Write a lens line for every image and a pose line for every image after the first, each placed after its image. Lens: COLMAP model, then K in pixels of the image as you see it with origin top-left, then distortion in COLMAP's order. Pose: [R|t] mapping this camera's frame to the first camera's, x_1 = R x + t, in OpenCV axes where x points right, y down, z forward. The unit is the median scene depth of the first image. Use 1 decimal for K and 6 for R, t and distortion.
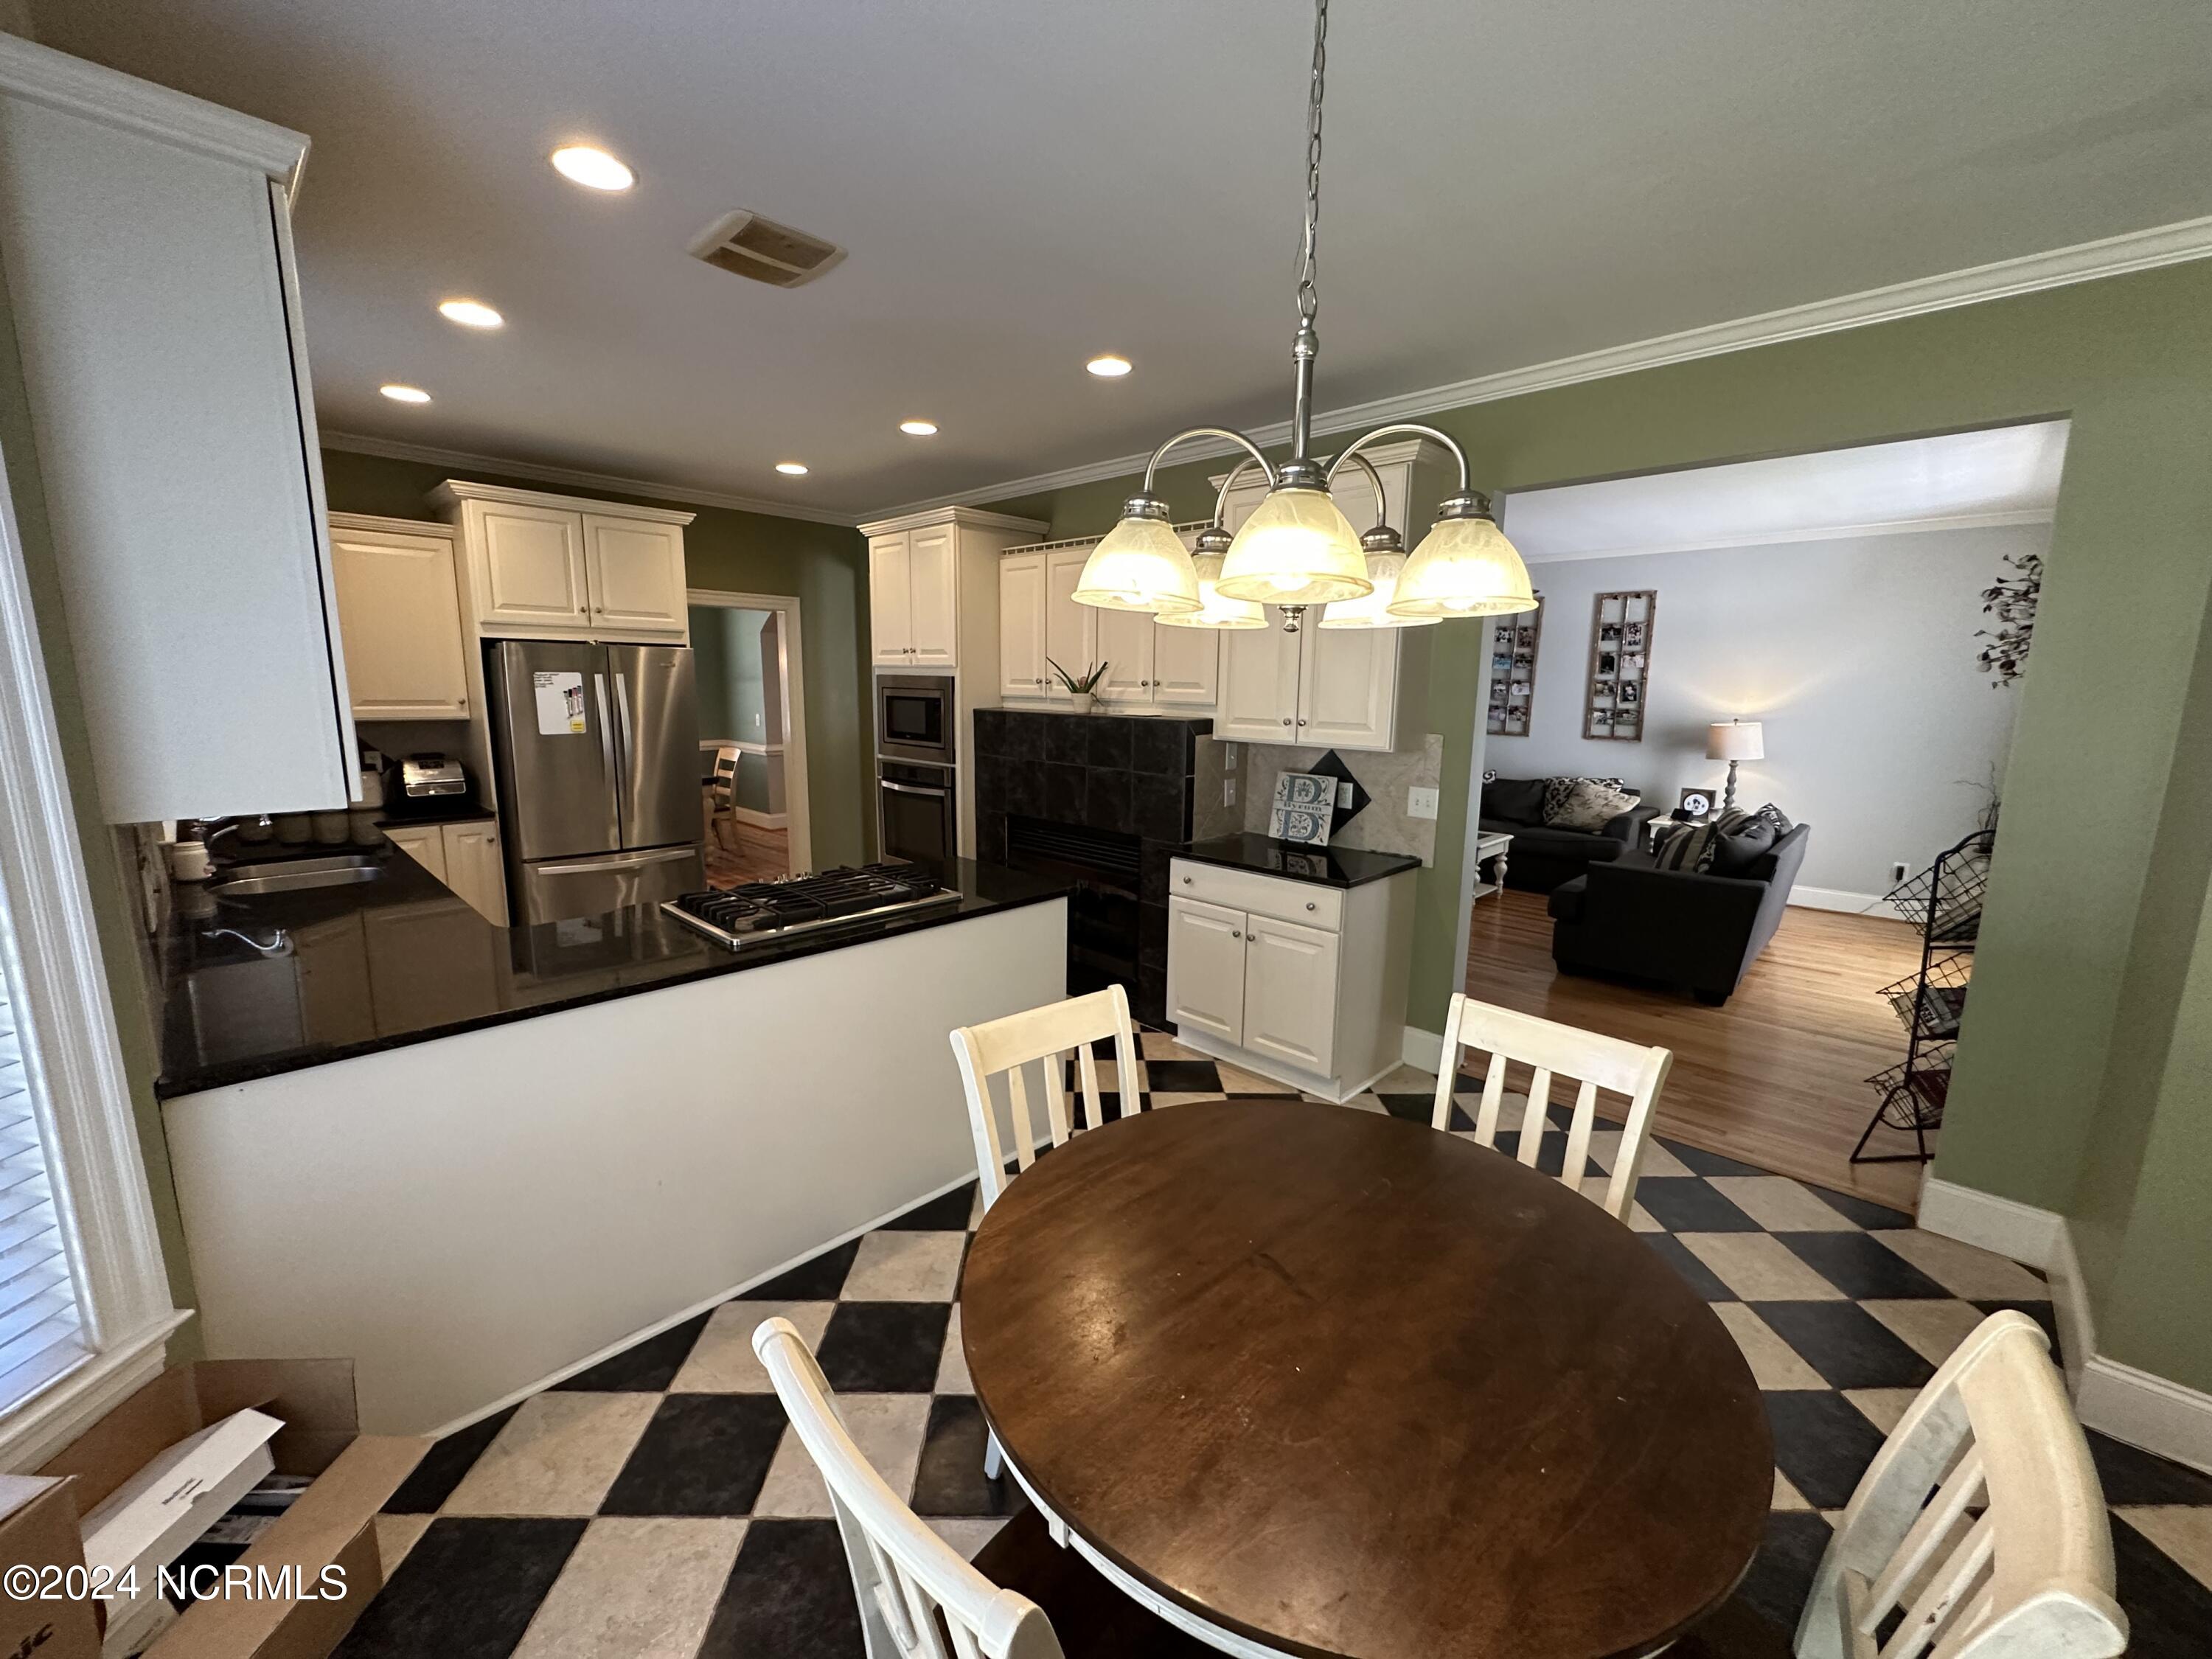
lens RADIAL K [[881.5, 0, 1094.7], [0, 881.5, 837.4], [0, 0, 1]] dist [-0.001843, -0.000072]
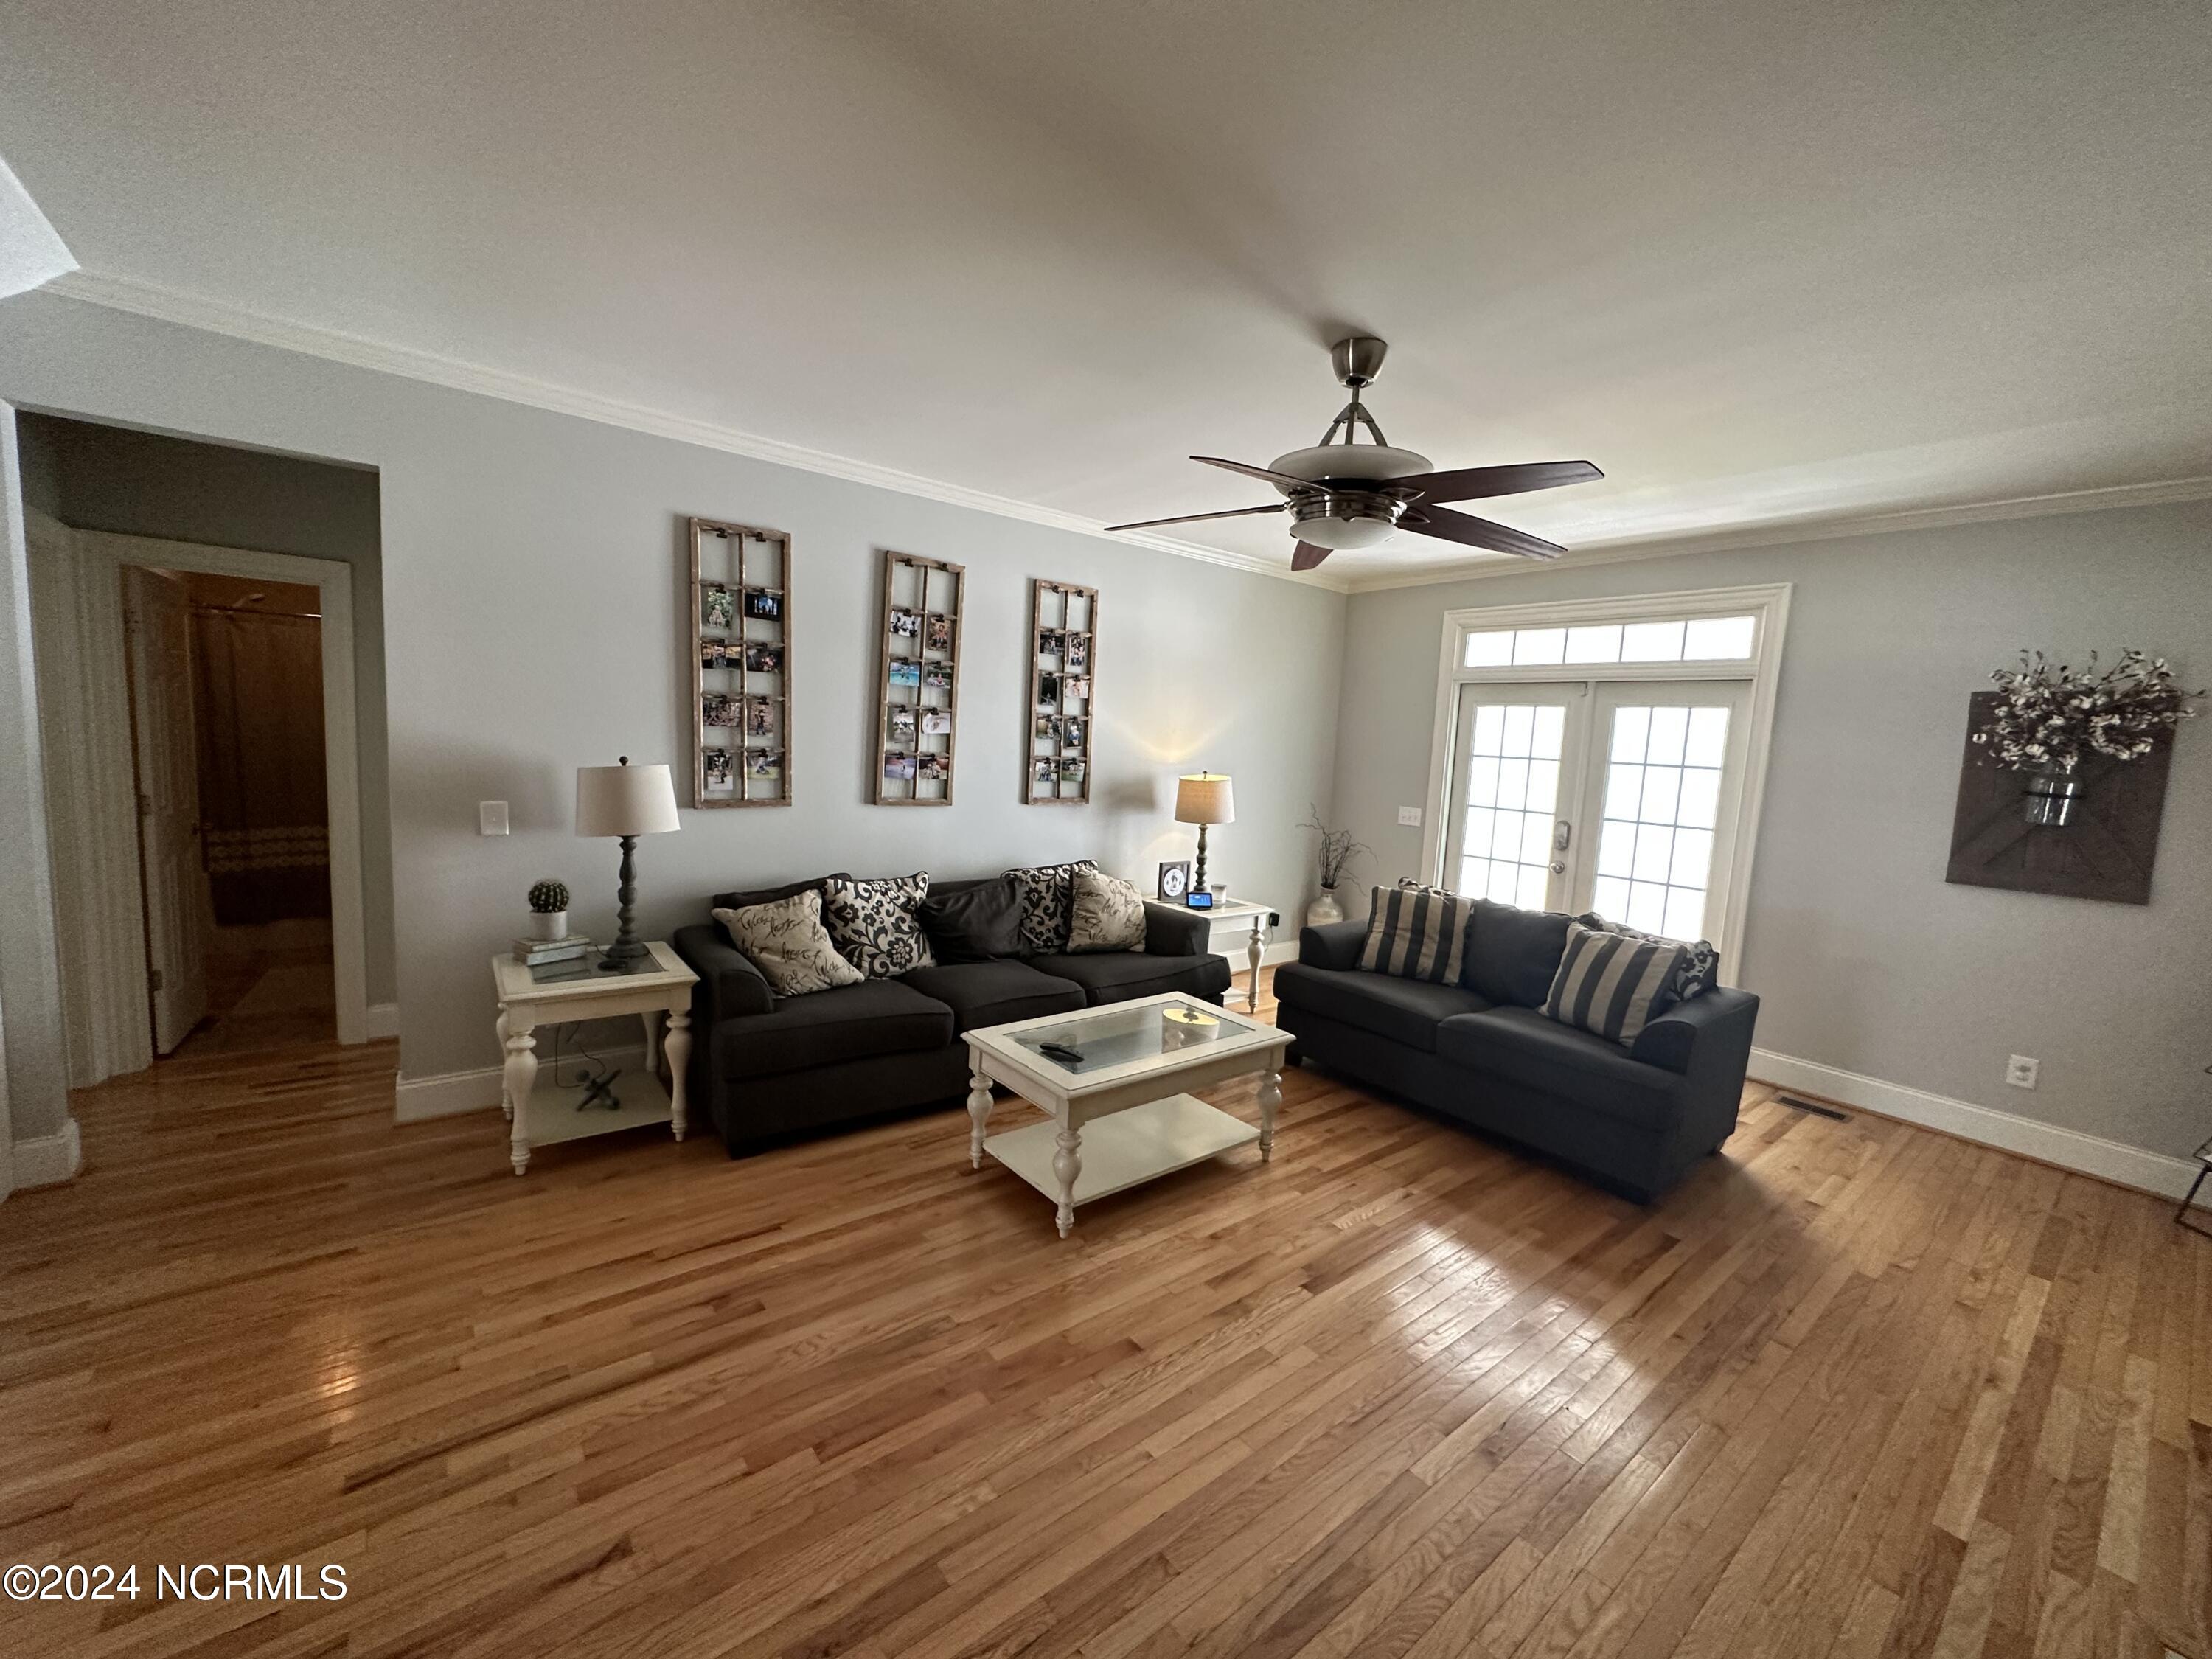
lens RADIAL K [[881.5, 0, 1089.4], [0, 881.5, 829.5], [0, 0, 1]] dist [-0.001843, -0.000072]
pose [[0.133073, -0.105082, 0.985520, -0.072845], [0.127349, 0.987934, 0.088143, -0.150096], [-0.982890, 0.113776, 0.144849, 0.898824]]
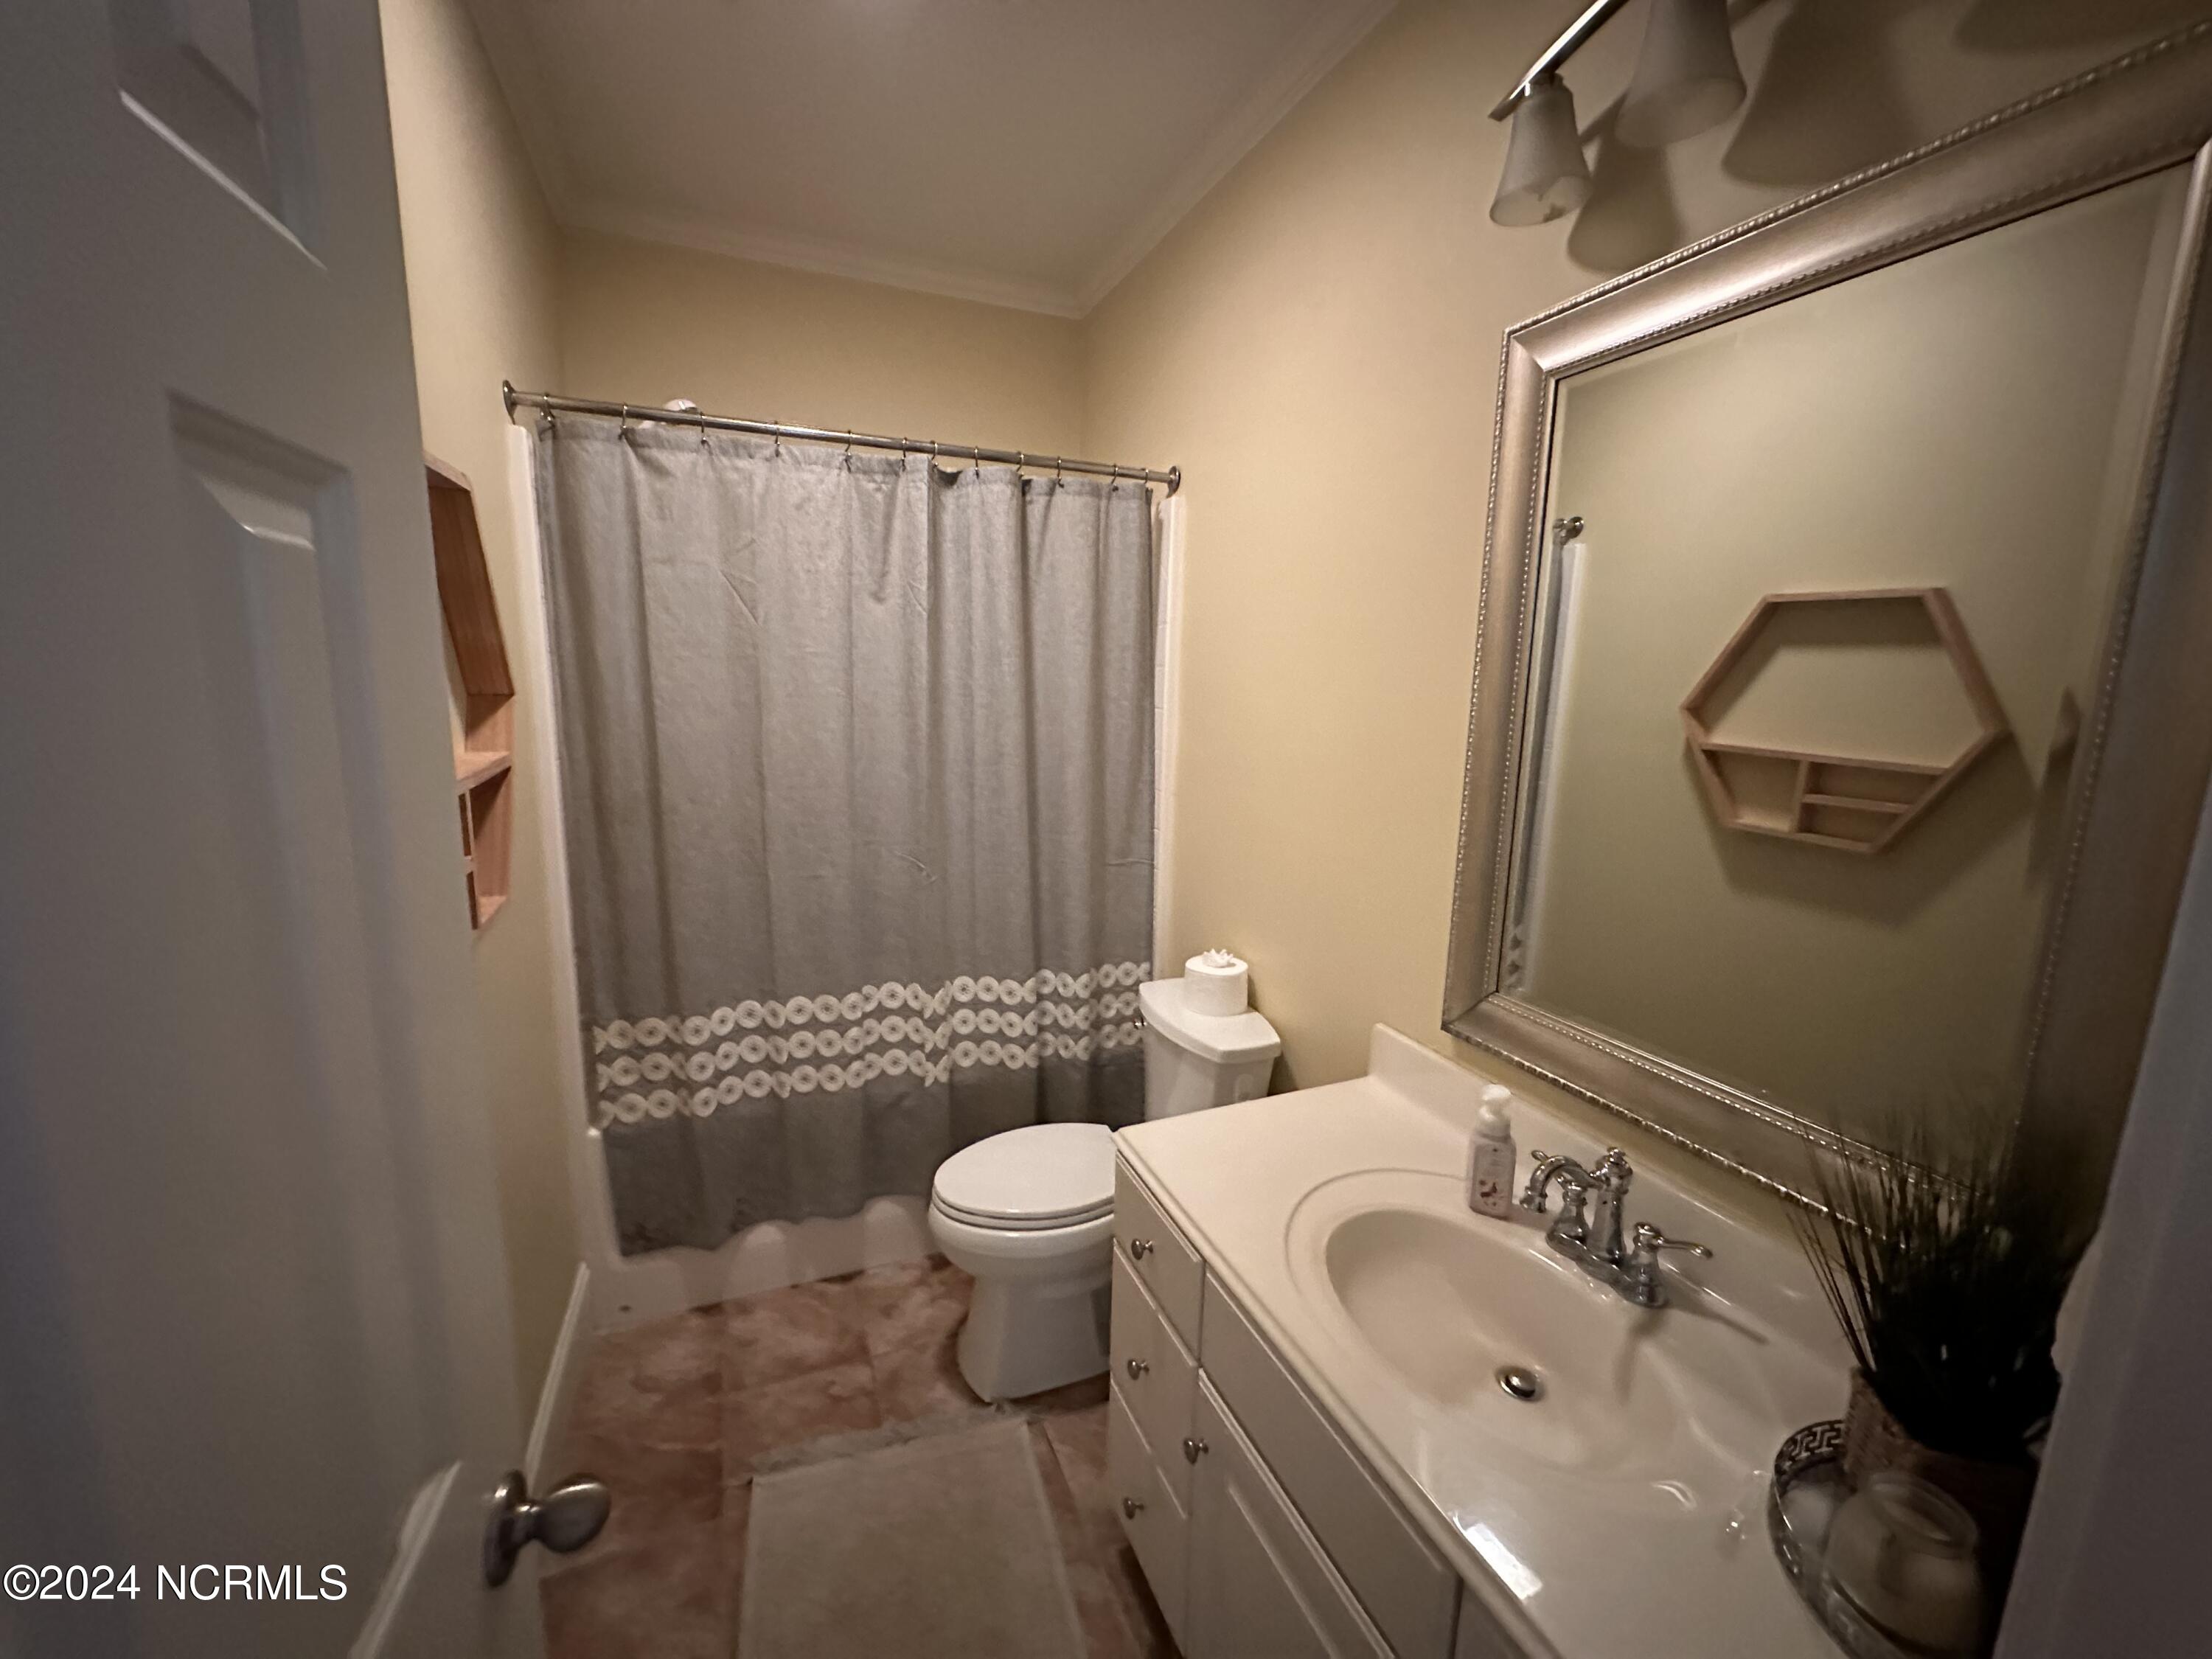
lens RADIAL K [[881.5, 0, 1101.3], [0, 881.5, 827.2], [0, 0, 1]] dist [-0.001843, -0.000072]
pose [[0.399142, -0.147725, 0.904910, 0.391691], [0.146772, 0.984503, 0.095979, -0.246551], [-0.905065, 0.094506, 0.414639, 1.485264]]
